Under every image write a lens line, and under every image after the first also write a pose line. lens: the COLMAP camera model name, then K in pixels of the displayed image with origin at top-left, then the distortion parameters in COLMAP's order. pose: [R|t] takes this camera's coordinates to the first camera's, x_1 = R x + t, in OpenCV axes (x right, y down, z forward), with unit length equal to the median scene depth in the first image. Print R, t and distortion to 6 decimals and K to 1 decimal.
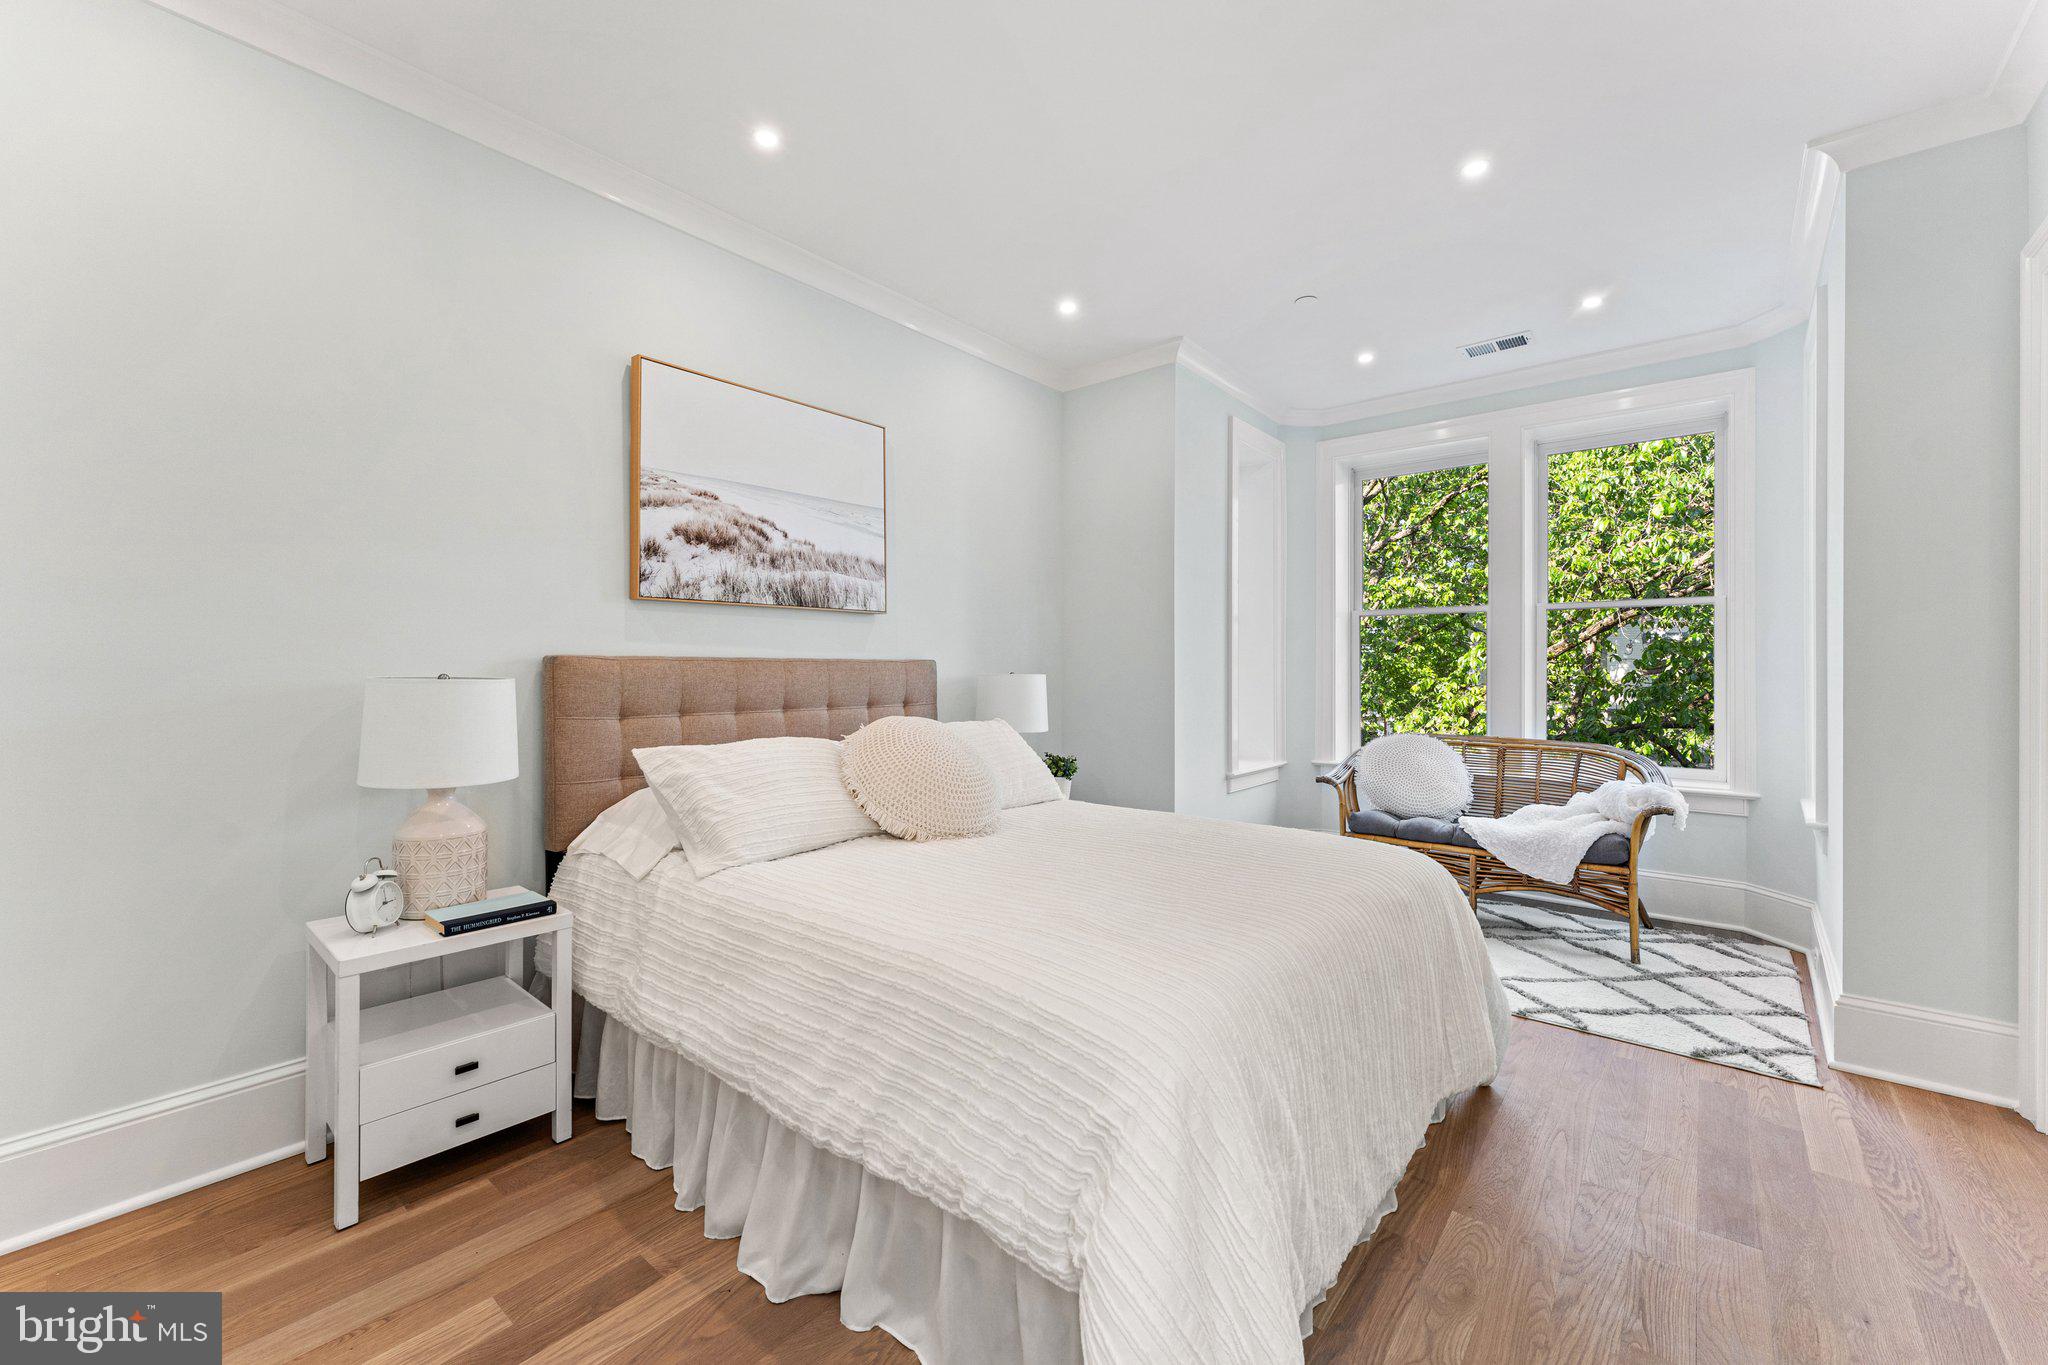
lens RADIAL K [[839.1, 0, 1020.1], [0, 839.1, 663.0], [0, 0, 1]] dist [0.002808, -0.001126]
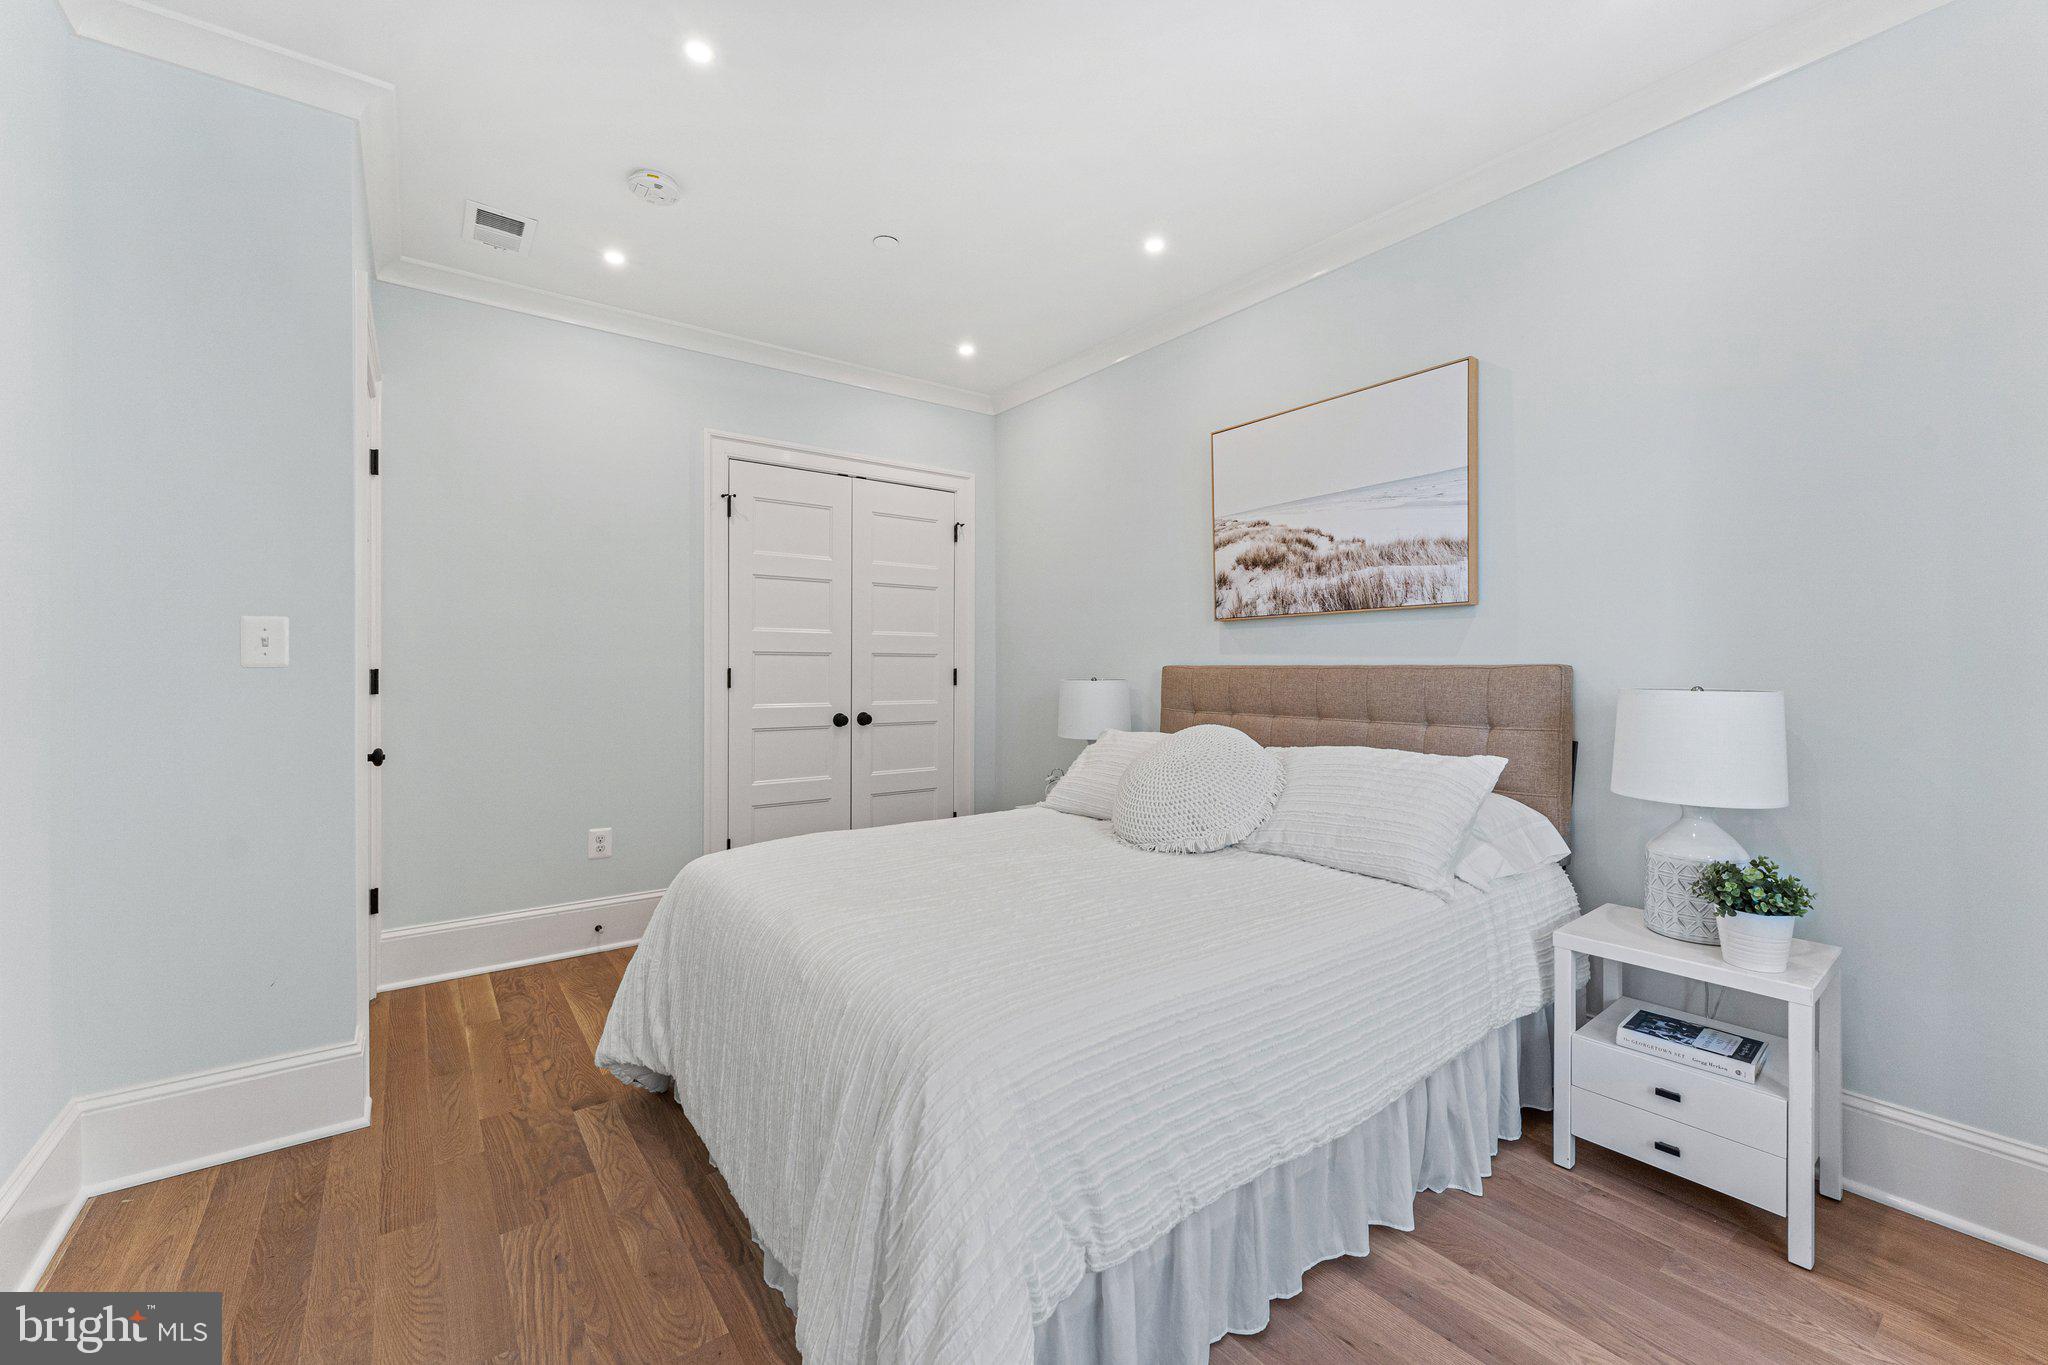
lens RADIAL K [[839.1, 0, 1032.2], [0, 839.1, 678.2], [0, 0, 1]] dist [0.002808, -0.001126]
pose [[-0.235923, 0.005109, -0.971758, 0.765380], [0.001947, 0.999987, 0.004784, 0.003852], [0.971770, -0.000764, -0.235929, 0.913896]]
